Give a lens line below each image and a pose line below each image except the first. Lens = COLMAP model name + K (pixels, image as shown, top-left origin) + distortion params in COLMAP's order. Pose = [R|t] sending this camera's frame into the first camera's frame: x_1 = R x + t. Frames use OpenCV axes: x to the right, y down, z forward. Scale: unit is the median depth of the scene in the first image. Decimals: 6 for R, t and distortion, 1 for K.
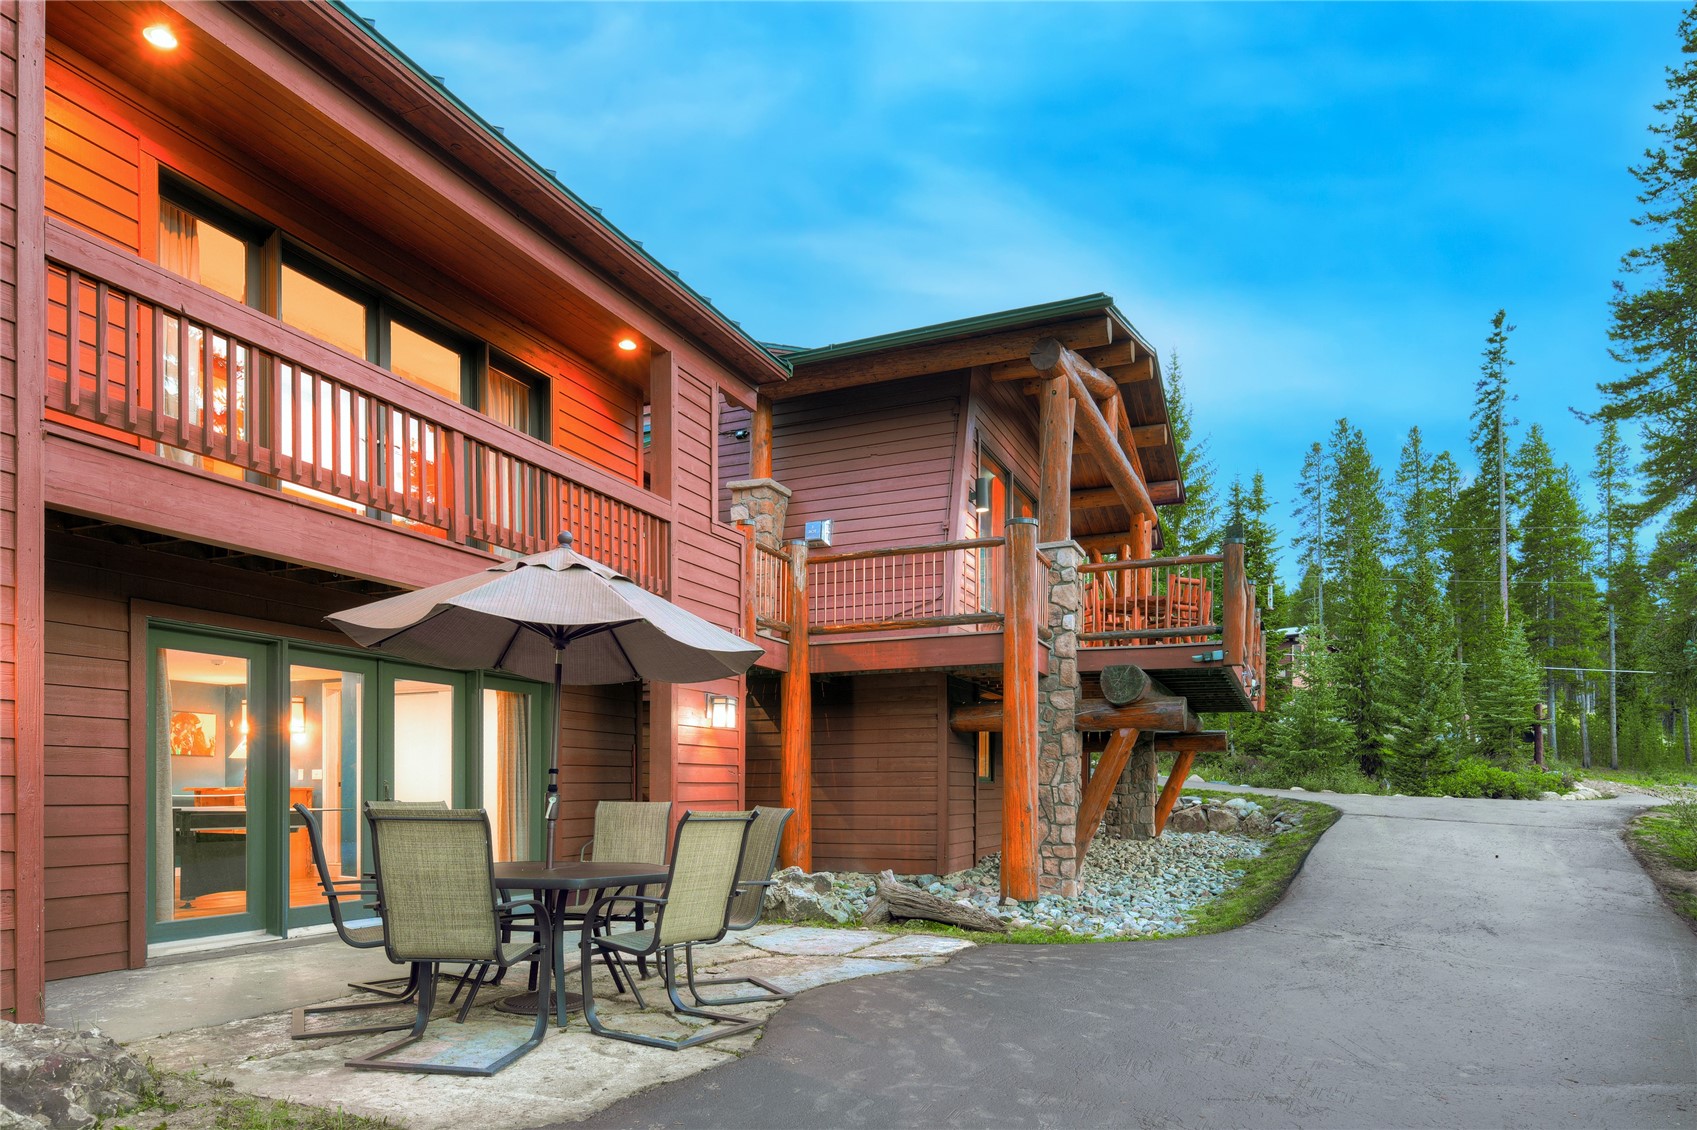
lens RADIAL K [[982.3, 0, 848.7], [0, 982.3, 564.2], [0, 0, 1]] dist [-0.001249, -0.000128]
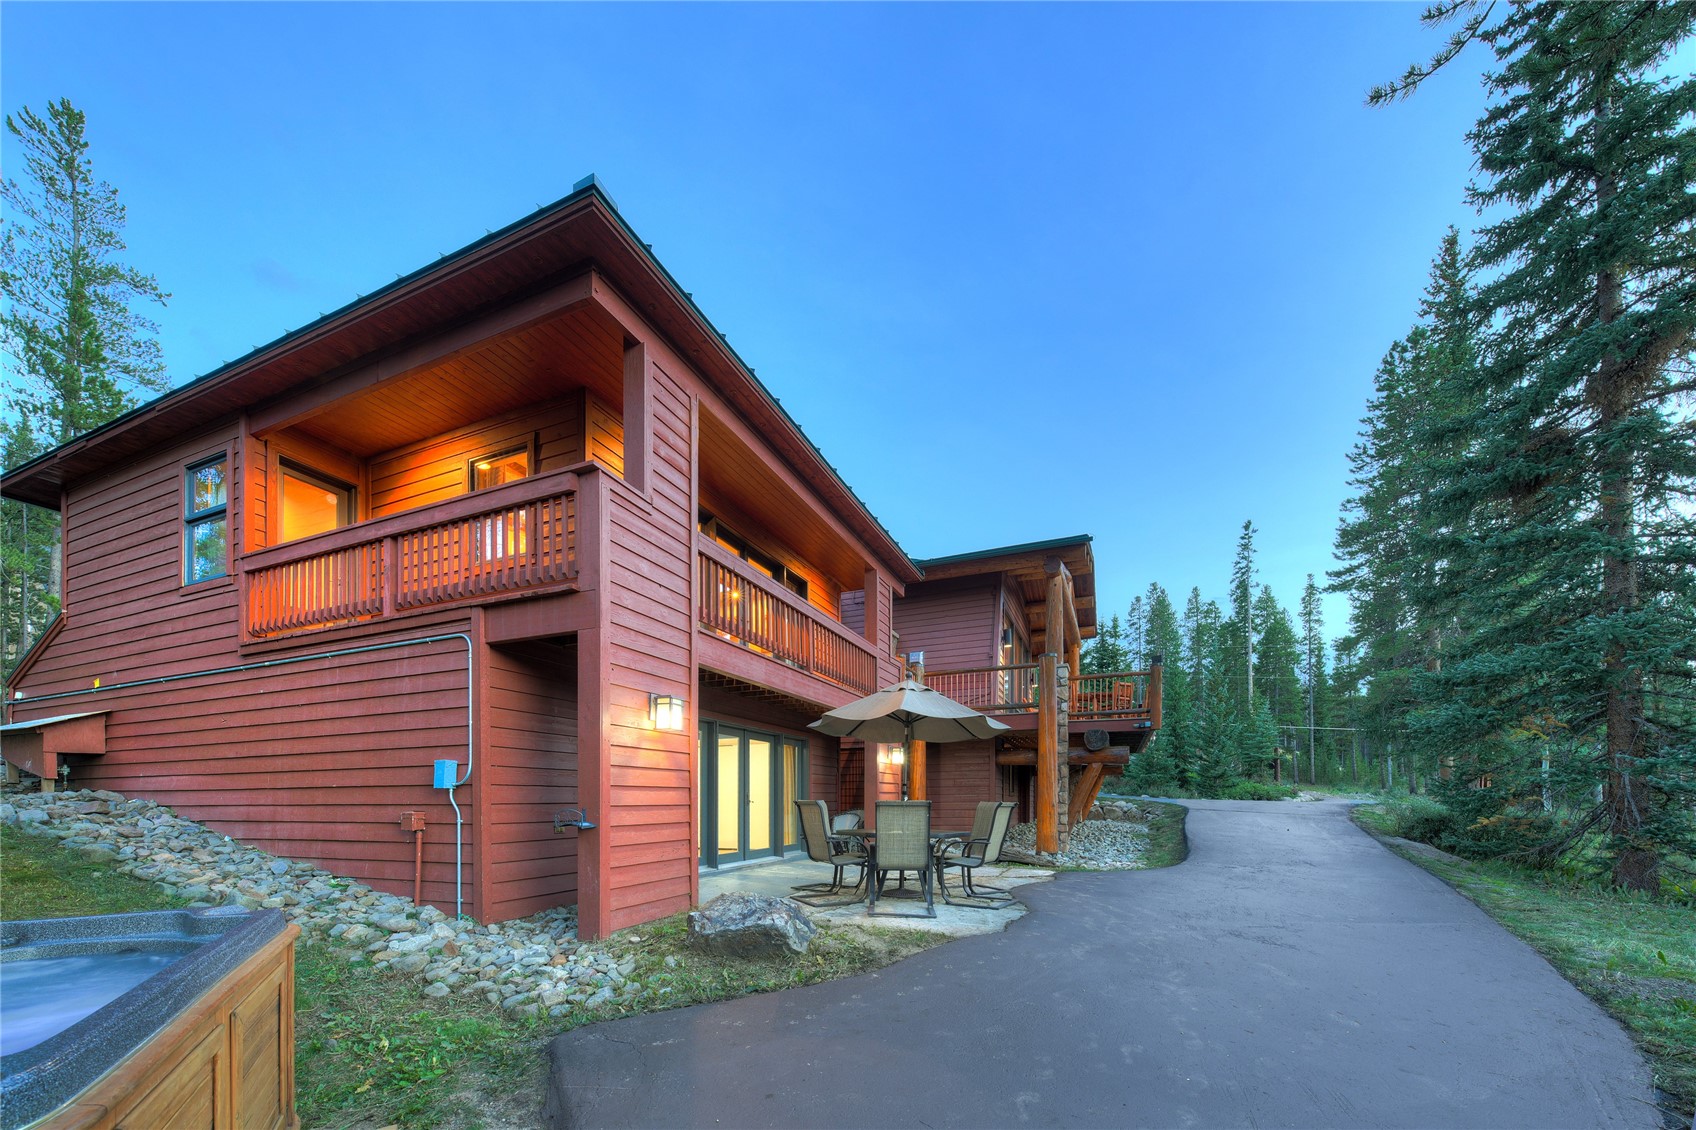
lens RADIAL K [[586.3, 0, 841.5], [0, 586.3, 667.4], [0, 0, 1]] dist [-0.001049, -0.000010]
pose [[0.999987, -0.004778, 0.001775, -0.144942], [0.004771, 0.999981, 0.003874, -0.016013], [-0.001794, -0.003866, 0.999991, -0.088039]]
